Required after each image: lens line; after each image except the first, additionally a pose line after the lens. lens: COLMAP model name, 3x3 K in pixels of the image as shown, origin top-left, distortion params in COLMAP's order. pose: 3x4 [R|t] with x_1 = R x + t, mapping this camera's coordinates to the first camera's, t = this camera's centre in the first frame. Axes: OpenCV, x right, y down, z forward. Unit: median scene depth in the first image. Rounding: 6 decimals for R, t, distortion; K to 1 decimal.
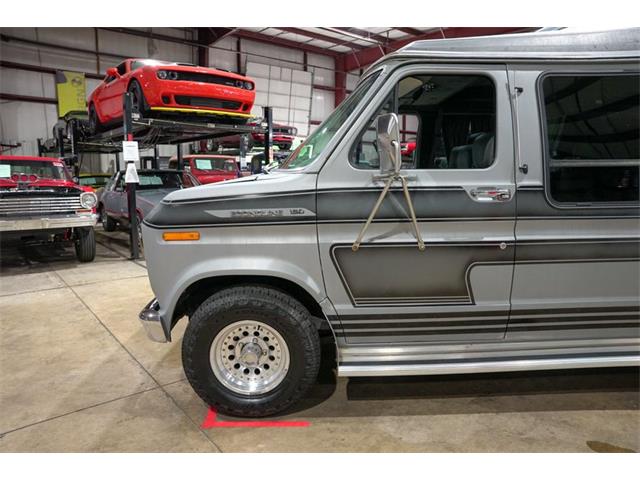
lens RADIAL K [[436.6, 0, 321.8], [0, 436.6, 240.2], [0, 0, 1]] dist [-0.139199, 0.109128]
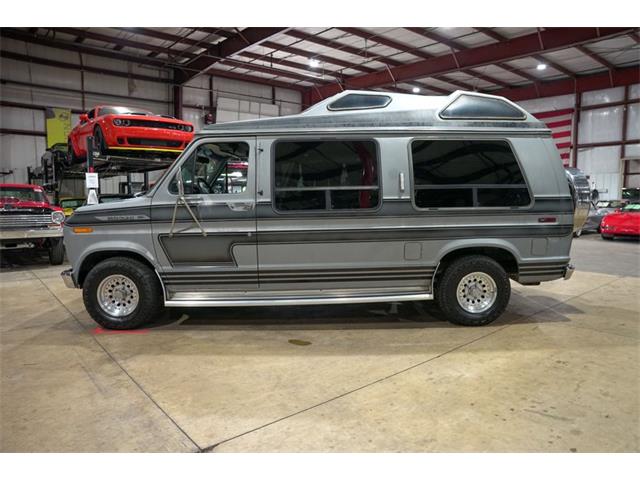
lens RADIAL K [[436.6, 0, 321.8], [0, 436.6, 240.2], [0, 0, 1]] dist [-0.139199, 0.109128]
pose [[0.999945, -0.004121, 0.009616, 0.684342], [0.004622, 0.998599, -0.052717, 0.132347], [-0.009385, 0.052759, 0.998563, -0.839425]]
